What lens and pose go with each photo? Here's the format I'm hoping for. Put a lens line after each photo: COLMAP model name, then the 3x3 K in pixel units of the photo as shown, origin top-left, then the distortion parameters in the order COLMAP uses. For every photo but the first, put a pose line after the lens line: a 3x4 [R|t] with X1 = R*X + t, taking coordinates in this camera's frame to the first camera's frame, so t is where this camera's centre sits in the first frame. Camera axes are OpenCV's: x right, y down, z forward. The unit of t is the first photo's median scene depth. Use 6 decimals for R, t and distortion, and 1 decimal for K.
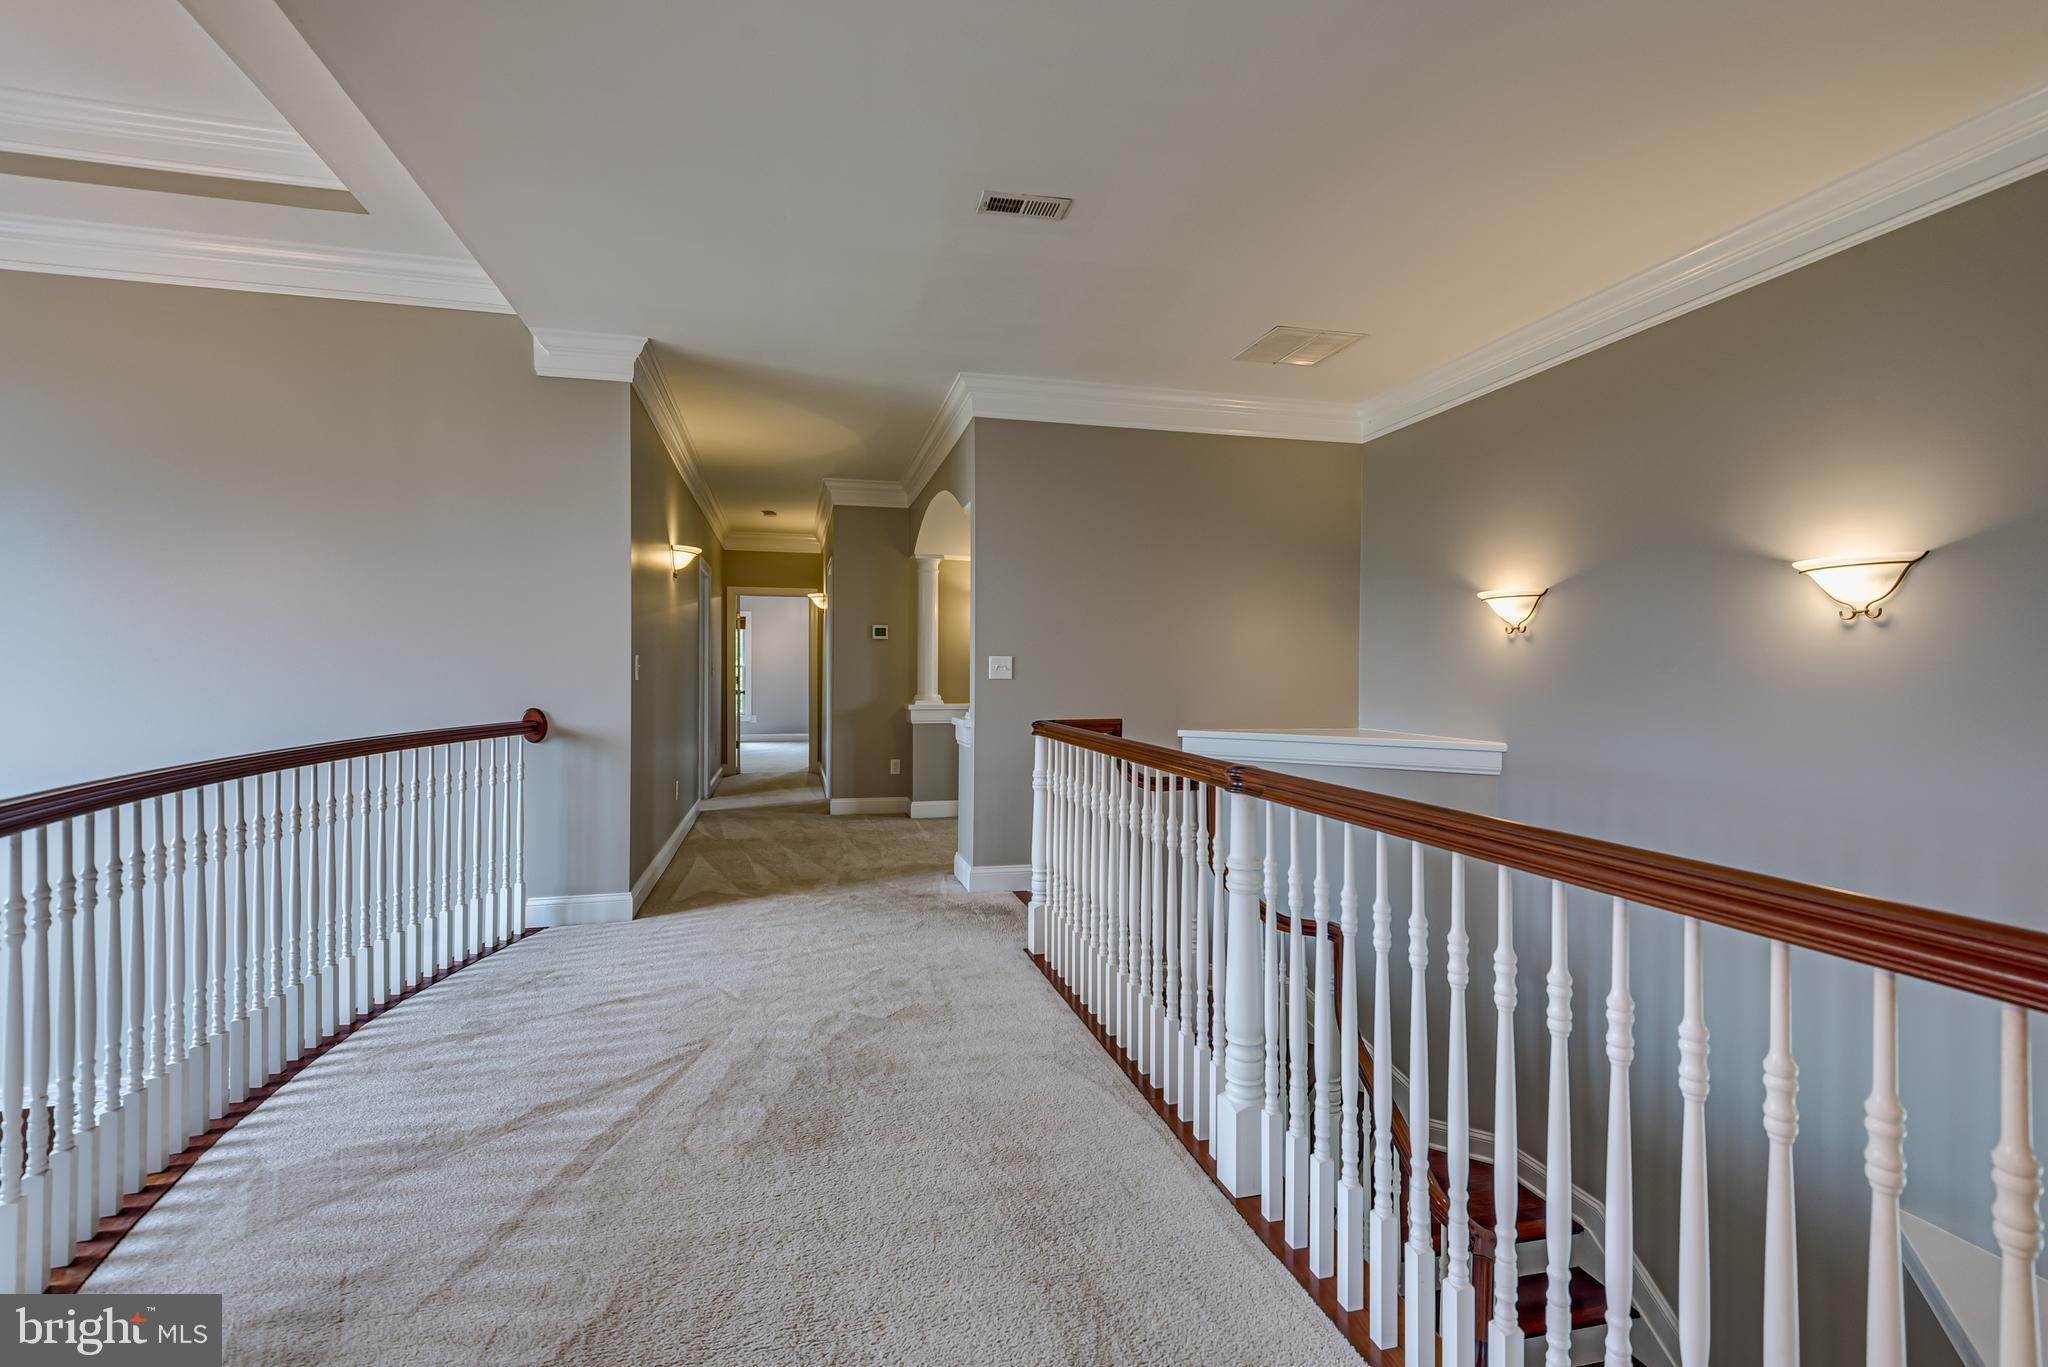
lens RADIAL K [[923.5, 0, 1027.7], [0, 923.5, 671.9], [0, 0, 1]] dist [0.031436, -0.012914]
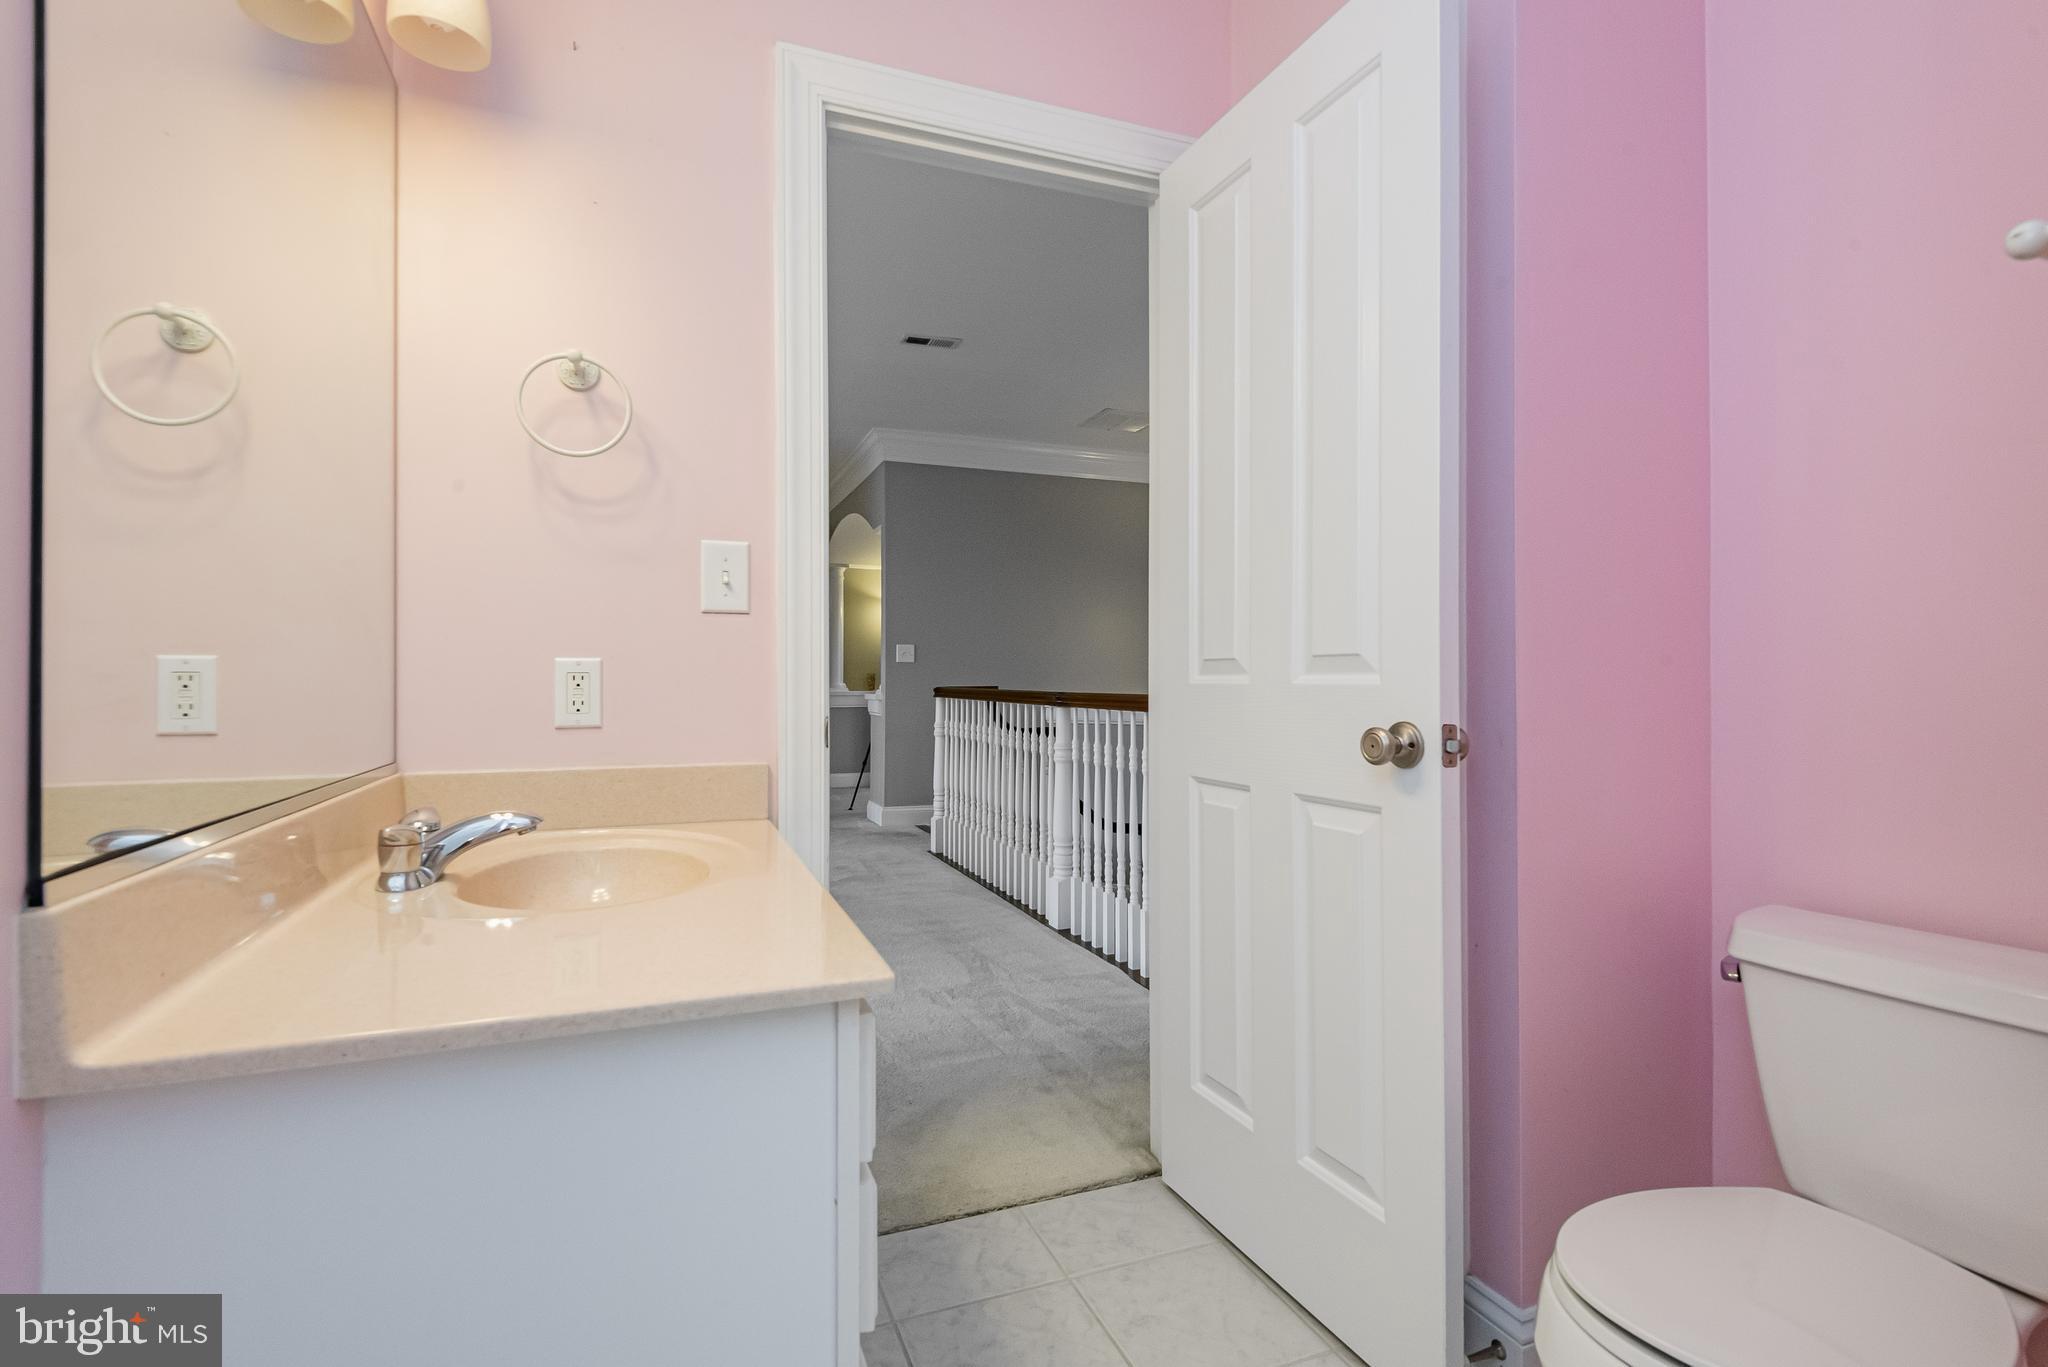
lens RADIAL K [[1010.6, 0, 1022.2], [0, 1010.6, 655.2], [0, 0, 1]] dist [0.041919, -0.025305]
pose [[0.993488, -0.002346, 0.113914, -0.035791], [0.006242, 0.999407, -0.033856, 0.058526], [-0.113767, 0.034346, 0.992914, -0.519034]]
